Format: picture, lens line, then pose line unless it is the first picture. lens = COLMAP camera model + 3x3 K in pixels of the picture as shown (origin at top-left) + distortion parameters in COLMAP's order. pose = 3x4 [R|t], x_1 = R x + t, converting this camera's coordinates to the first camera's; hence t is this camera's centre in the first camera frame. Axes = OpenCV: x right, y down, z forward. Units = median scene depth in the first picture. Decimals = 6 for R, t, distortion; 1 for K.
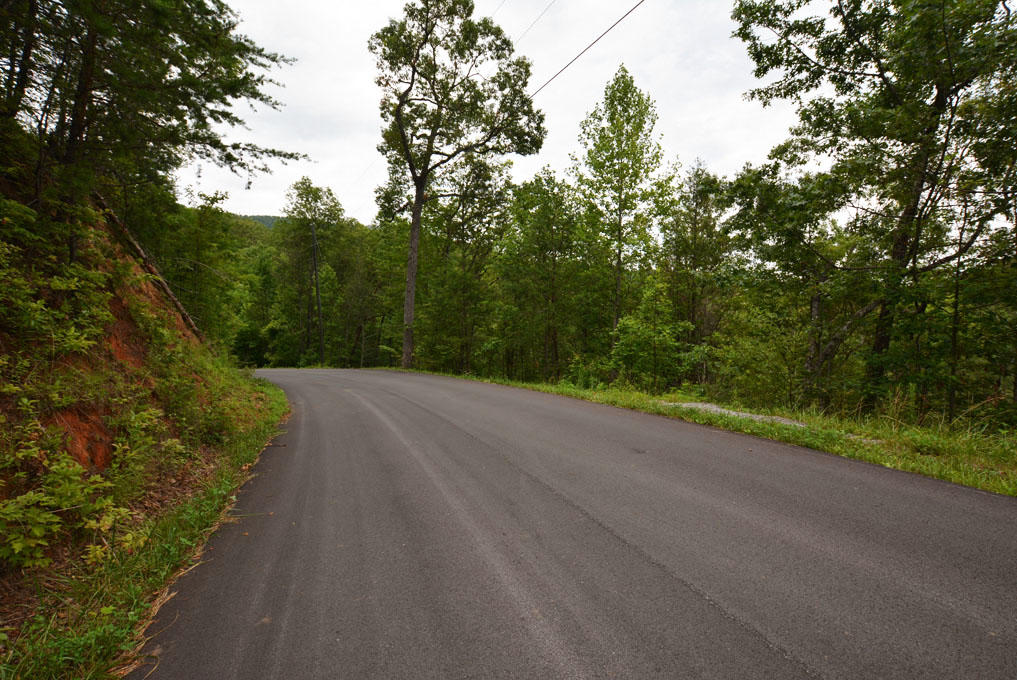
lens RADIAL K [[487.0, 0, 508.5], [0, 487.0, 340.0], [0, 0, 1]] dist [-0.002356, 0.000104]
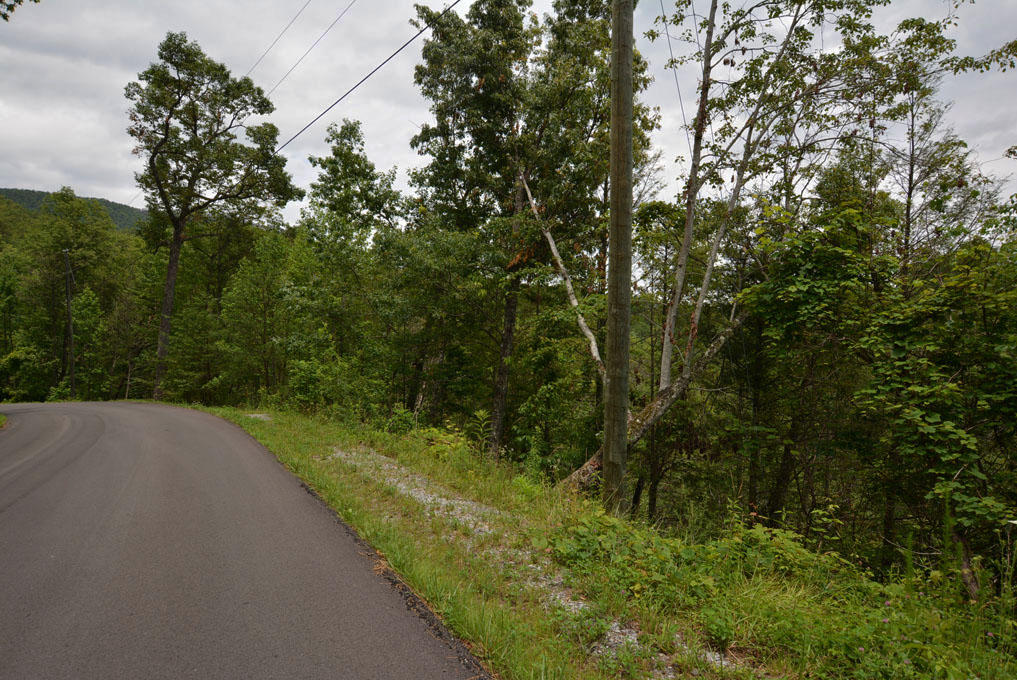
lens RADIAL K [[570.6, 0, 508.5], [0, 570.6, 340.0], [0, 0, 1]] dist [0.001042, 0.000052]
pose [[0.970779, 0.007332, 0.239863, 0.216221], [0.003233, 0.999043, -0.043625, -0.014386], [-0.239953, 0.043126, 0.969826, -0.358376]]
